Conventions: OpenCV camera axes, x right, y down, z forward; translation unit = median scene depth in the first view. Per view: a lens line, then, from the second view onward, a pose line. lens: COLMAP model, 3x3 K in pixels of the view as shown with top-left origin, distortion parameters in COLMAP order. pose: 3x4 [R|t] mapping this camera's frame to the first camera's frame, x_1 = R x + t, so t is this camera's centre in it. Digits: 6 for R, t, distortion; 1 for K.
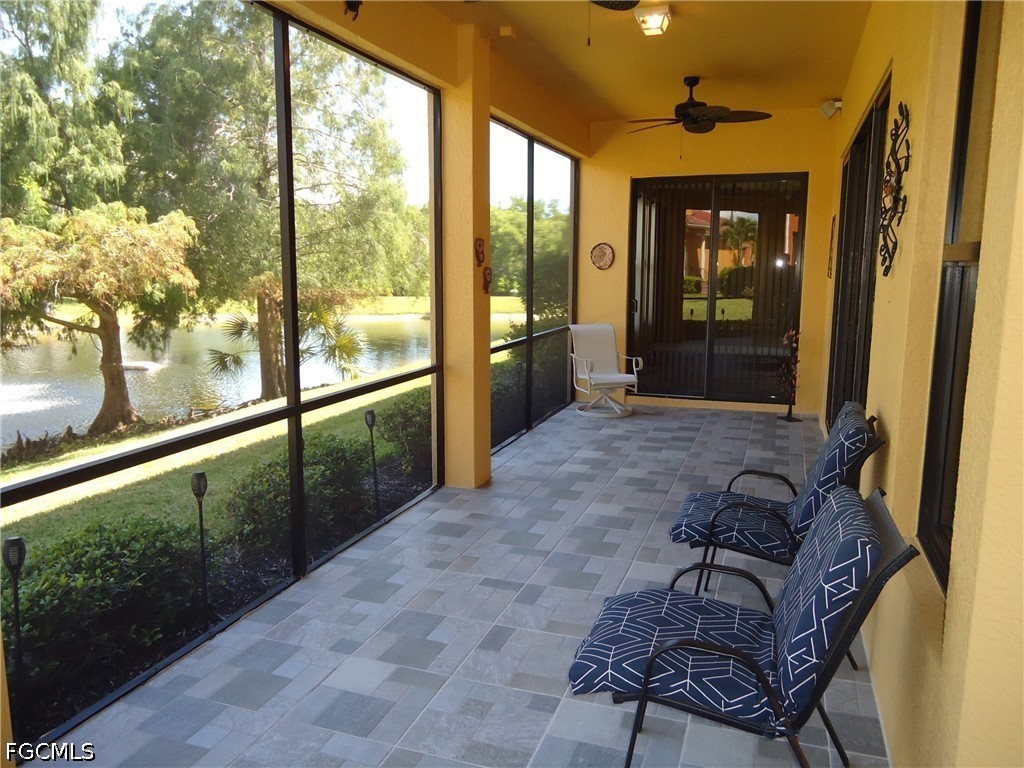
lens RADIAL K [[748.4, 0, 512.4], [0, 748.4, 387.4], [0, 0, 1]] dist [-0.004249, 0.001734]
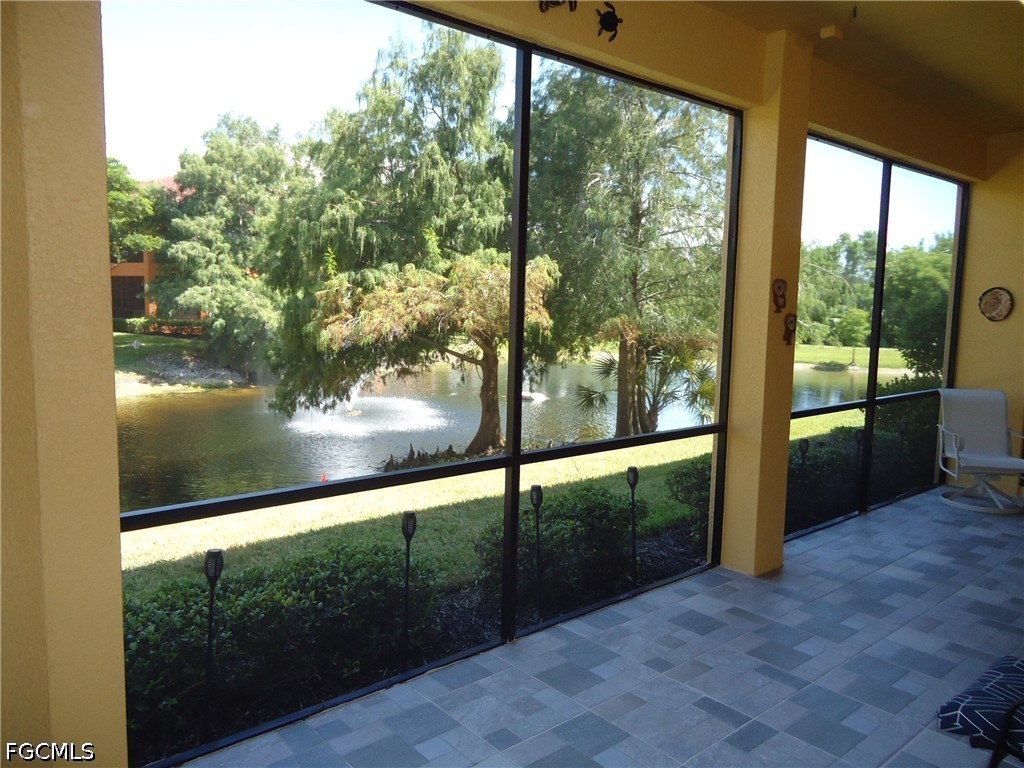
lens RADIAL K [[748.4, 0, 514.2], [0, 748.4, 382.8], [0, 0, 1]] dist [-0.004249, 0.001734]
pose [[0.867884, 0.068197, -0.492064, 0.111699], [-0.099726, 0.994285, -0.038093, -0.020542], [0.486654, 0.082132, 0.869725, 0.126127]]
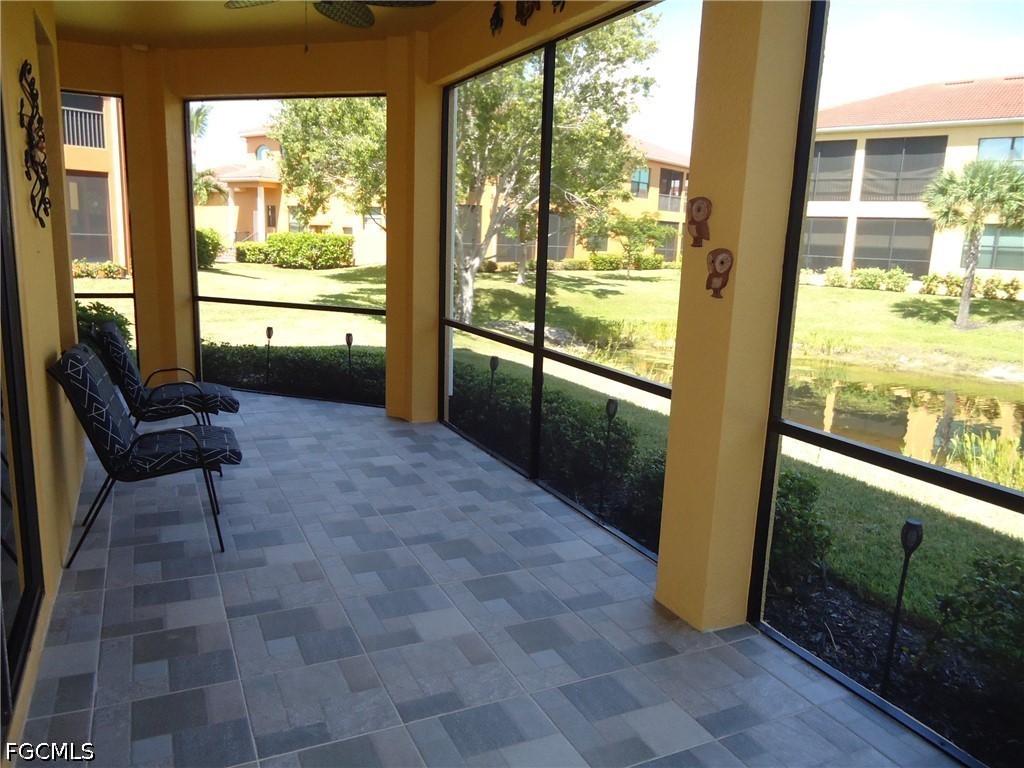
lens RADIAL K [[748.4, 0, 487.4], [0, 748.4, 374.6], [0, 0, 1]] dist [-0.004249, 0.001734]
pose [[-0.712307, 0.105651, -0.693870, 0.464411], [-0.148667, 0.943462, 0.296272, -0.206878], [0.685942, 0.314192, -0.656328, 1.247807]]
